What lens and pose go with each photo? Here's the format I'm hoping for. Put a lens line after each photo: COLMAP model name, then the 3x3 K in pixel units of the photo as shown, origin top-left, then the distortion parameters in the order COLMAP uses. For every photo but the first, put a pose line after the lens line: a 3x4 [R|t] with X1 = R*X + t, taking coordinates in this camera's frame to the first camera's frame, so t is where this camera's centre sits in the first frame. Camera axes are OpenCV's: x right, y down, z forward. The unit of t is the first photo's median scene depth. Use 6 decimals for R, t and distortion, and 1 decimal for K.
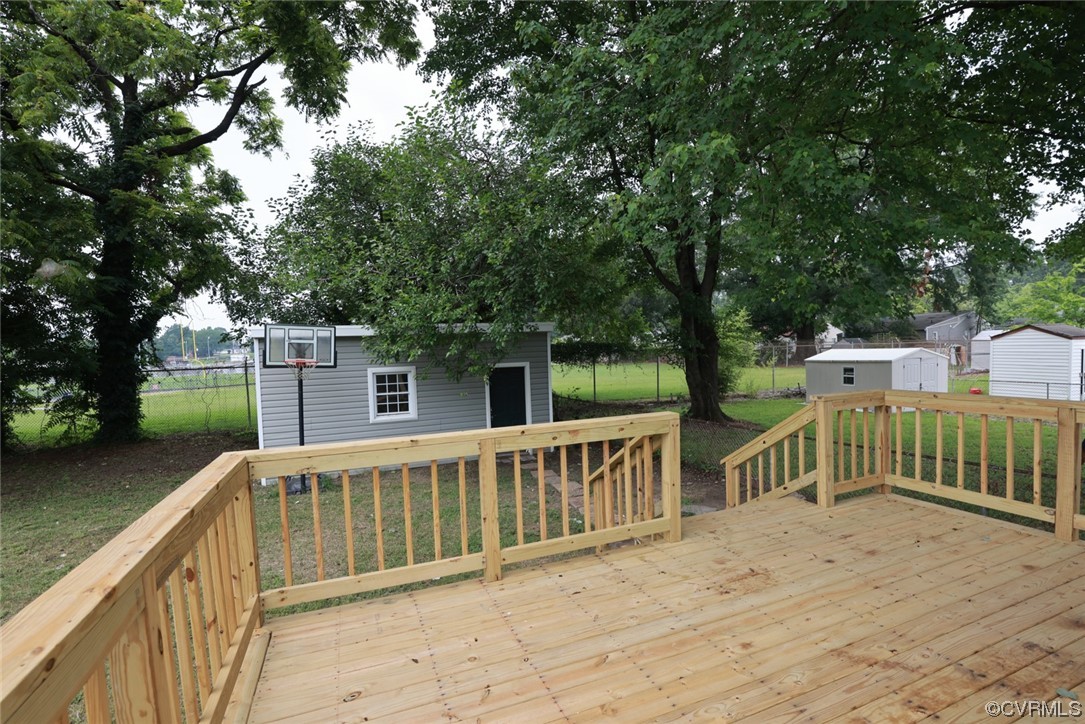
lens RADIAL K [[497.9, 0, 542.8], [0, 497.9, 365.5], [0, 0, 1]] dist [-0.024485, 0.000376]
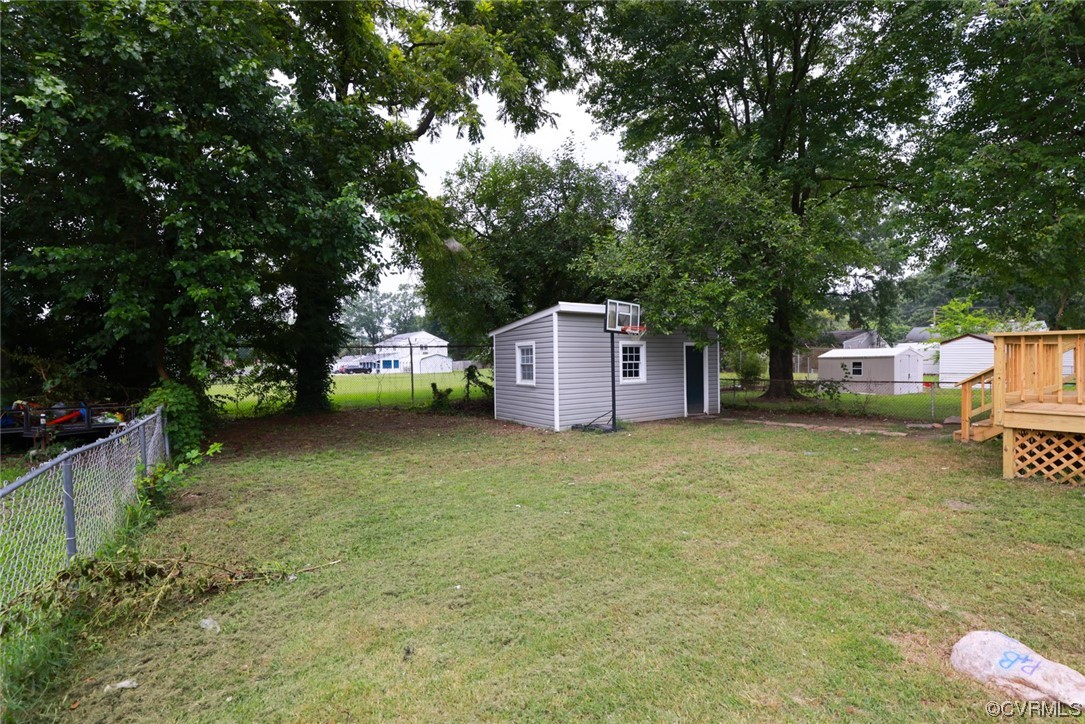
lens RADIAL K [[496.8, 0, 548.2], [0, 496.8, 370.4], [0, 0, 1]] dist [-0.024097, 0.000159]
pose [[0.979298, 0.015746, 0.201809, -0.587502], [-0.012285, 0.999755, -0.018393, 0.079464], [-0.202050, 0.015533, 0.979252, -0.148792]]
